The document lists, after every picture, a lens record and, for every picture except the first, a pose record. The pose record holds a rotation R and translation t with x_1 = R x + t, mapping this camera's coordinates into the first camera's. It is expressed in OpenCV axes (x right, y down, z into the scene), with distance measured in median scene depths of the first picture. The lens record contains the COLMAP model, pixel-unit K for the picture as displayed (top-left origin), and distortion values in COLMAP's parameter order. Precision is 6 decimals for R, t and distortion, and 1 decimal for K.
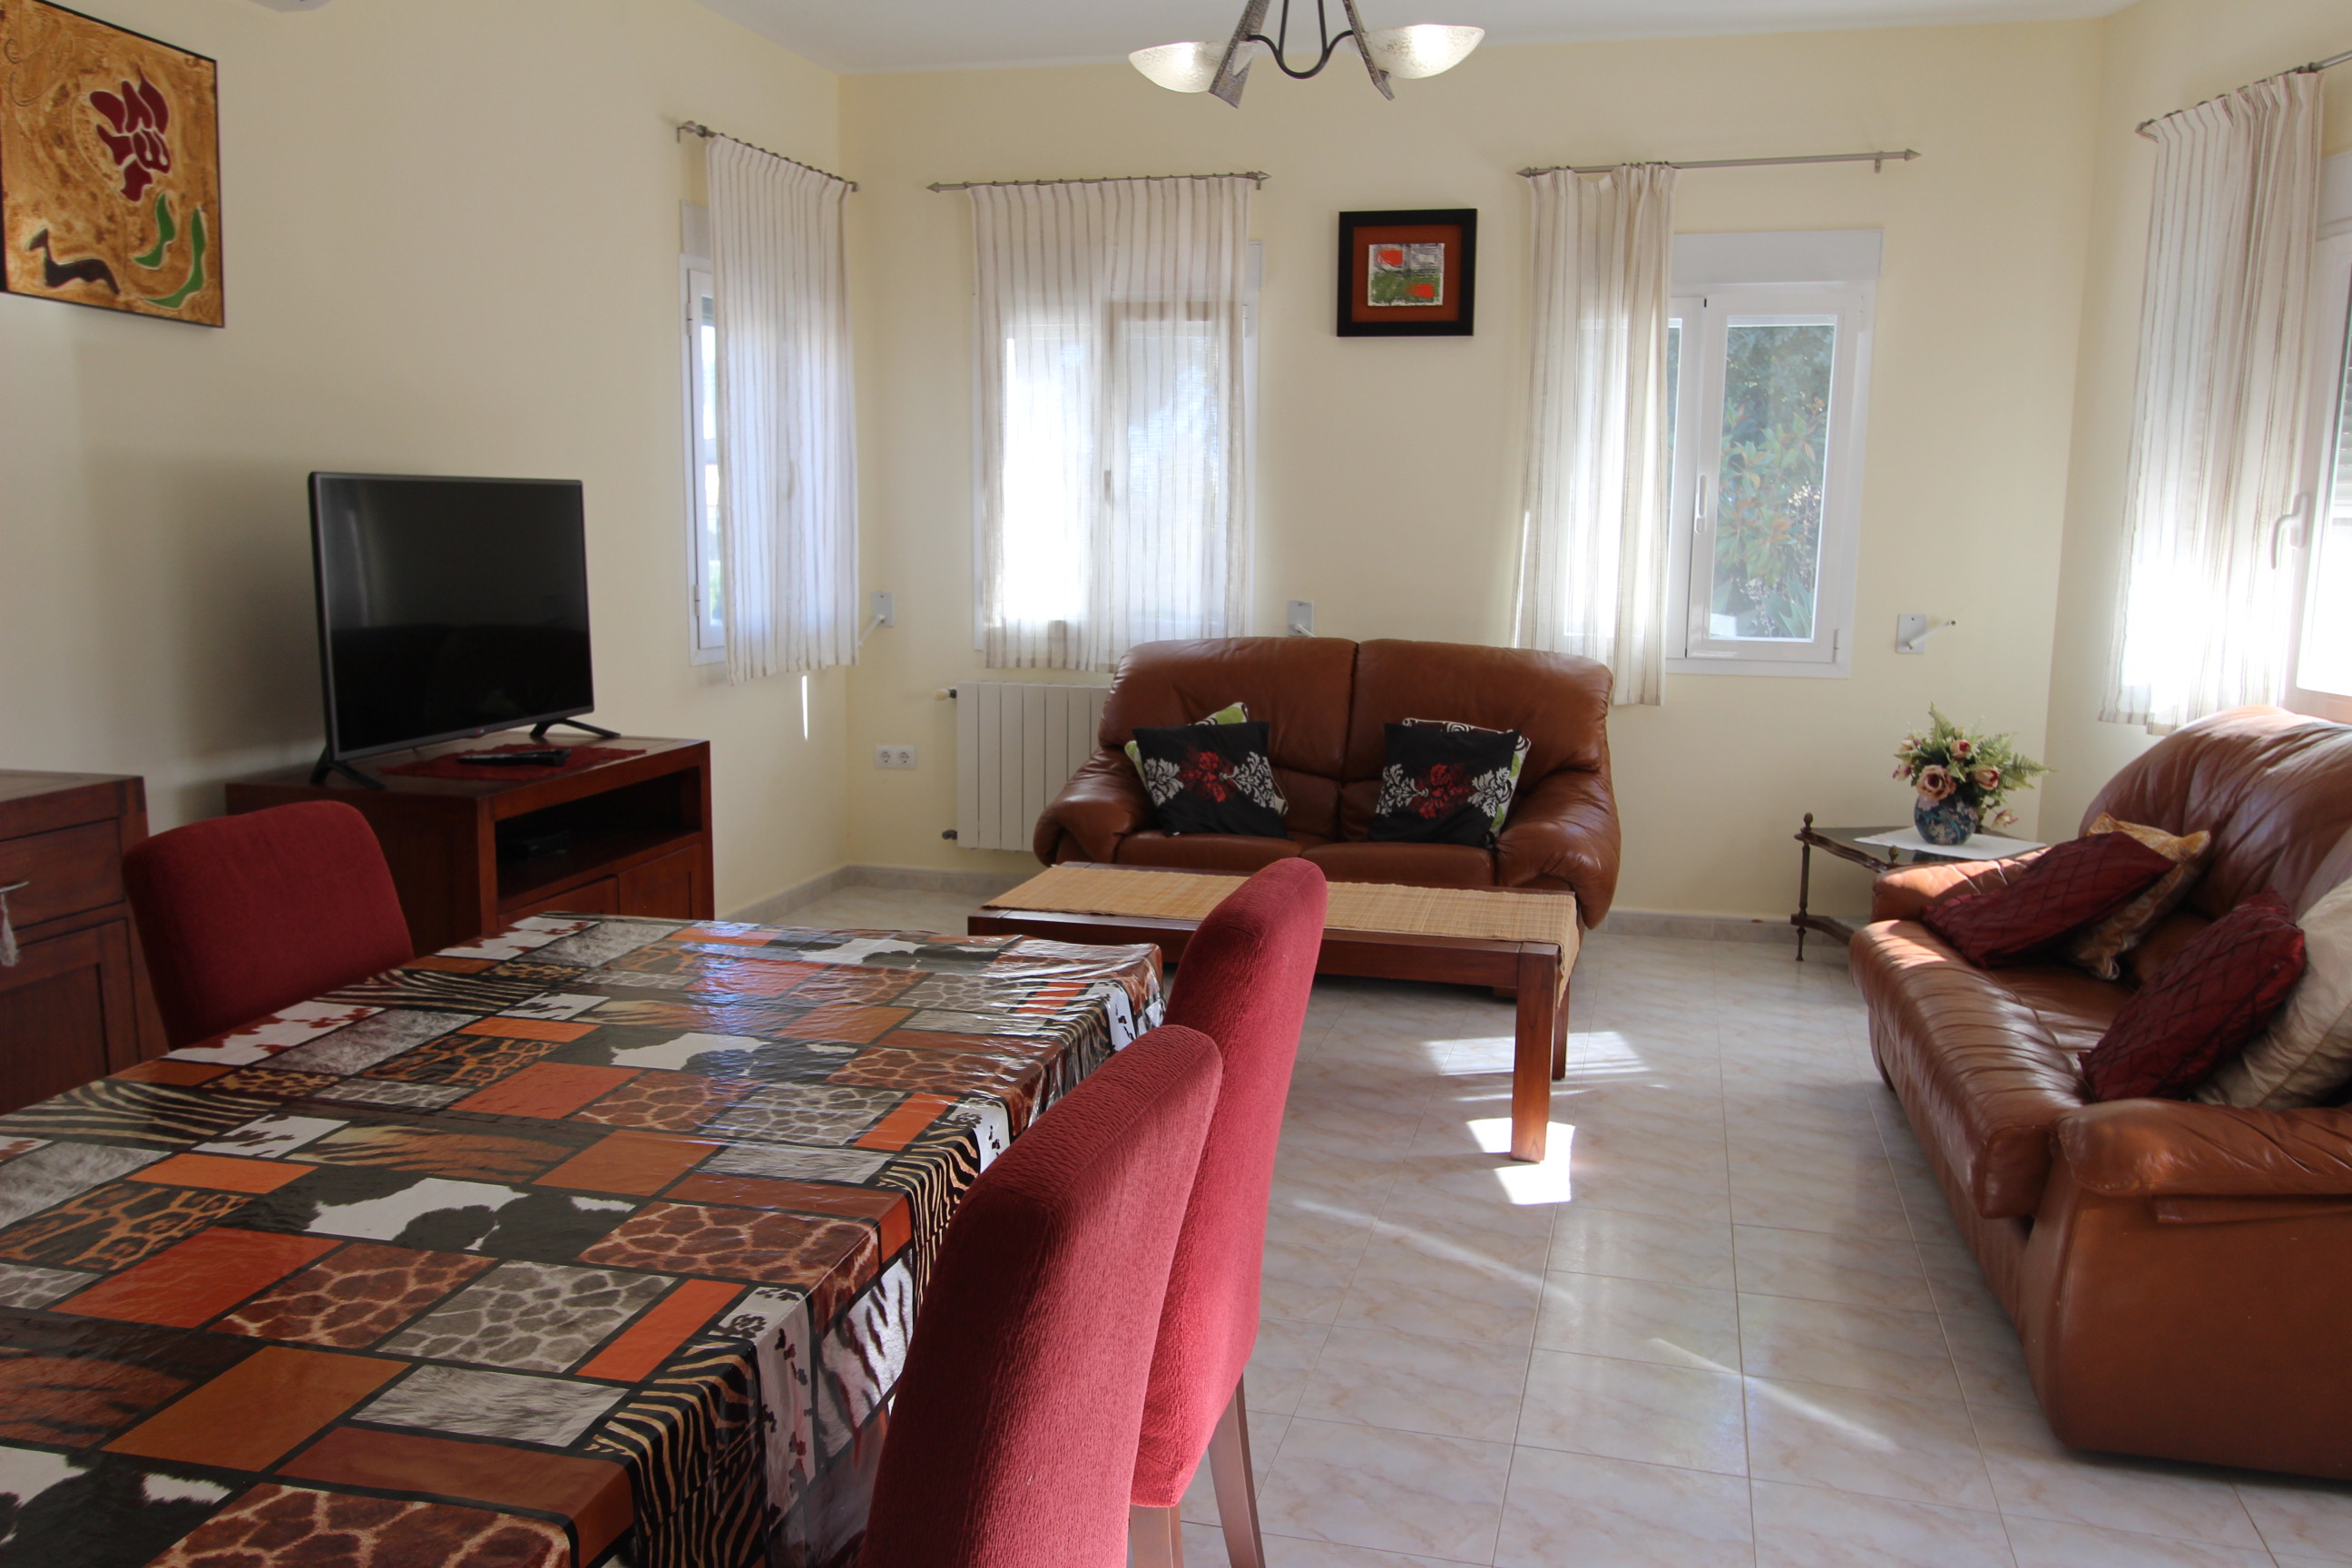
lens RADIAL K [[1870.9, 0, 1179.2], [0, 1870.9, 811.5], [0, 0, 1]] dist [-0.019486, 0.039071]
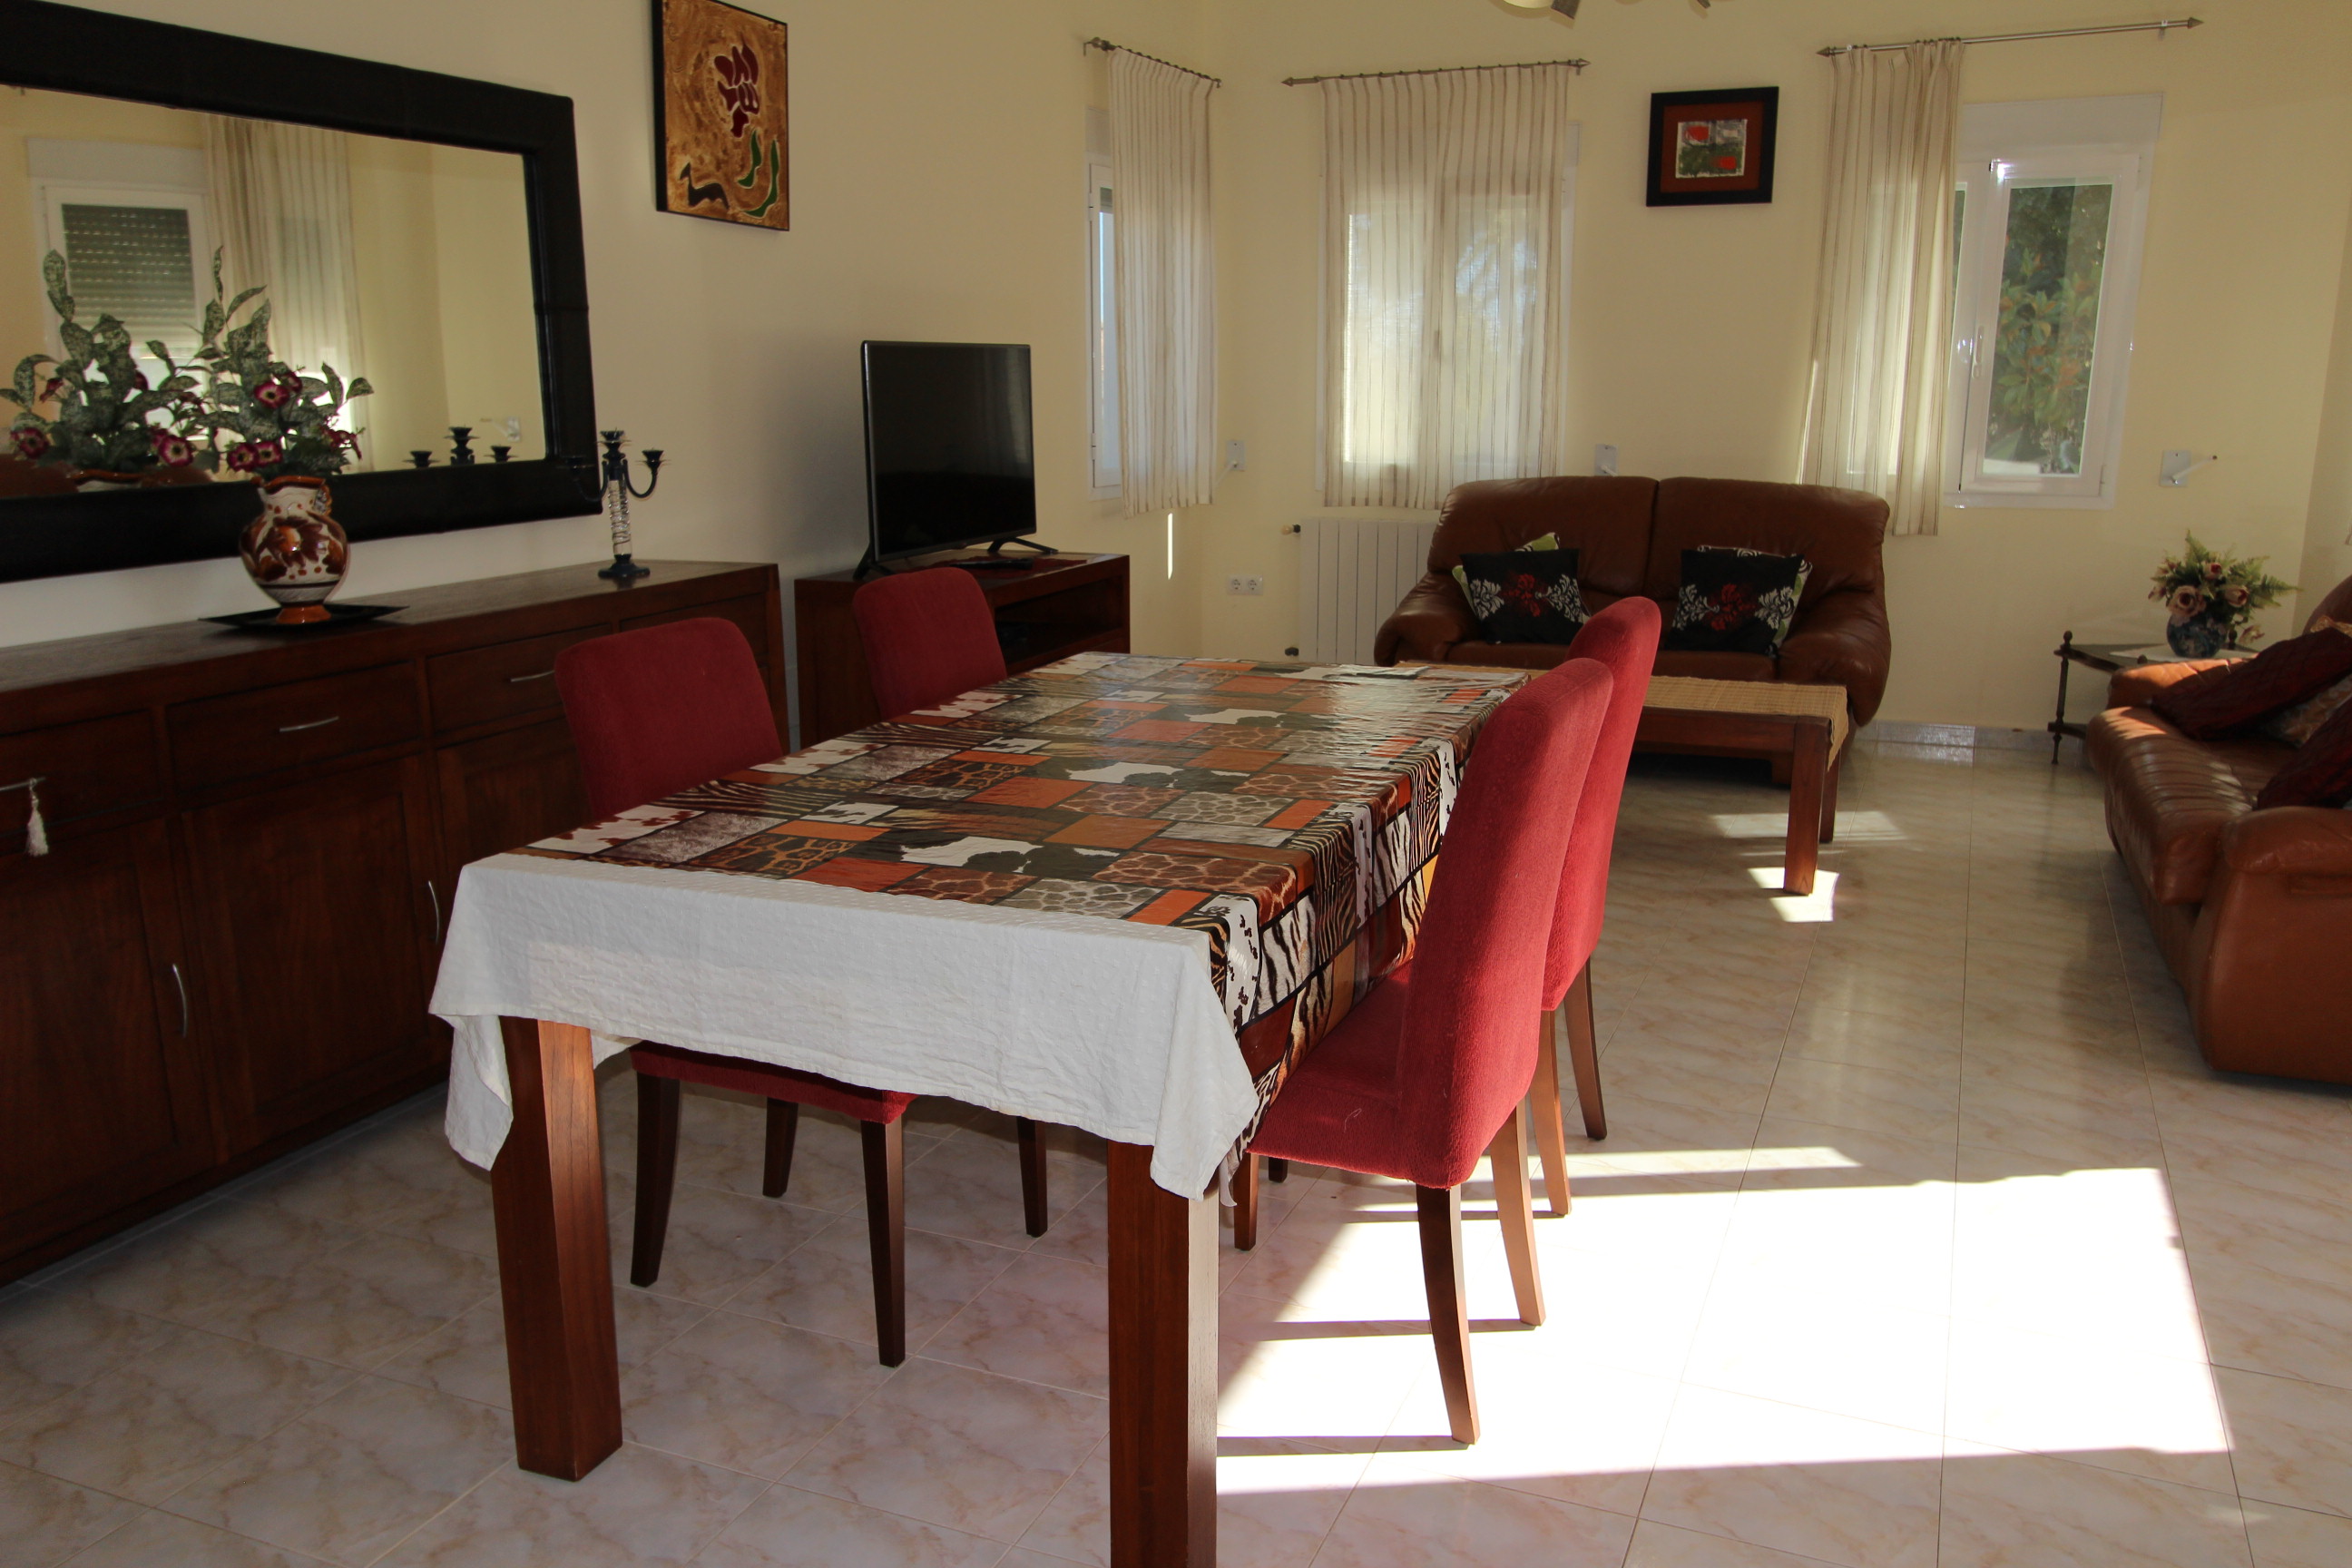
lens RADIAL K [[1870.9, 0, 1179.2], [0, 1870.9, 811.5], [0, 0, 1]] dist [-0.019486, 0.039071]
pose [[0.990044, 0.018848, -0.139488, -0.034389], [-0.008968, 0.997427, 0.071126, 0.036366], [0.140470, -0.069167, 0.987666, -0.198947]]
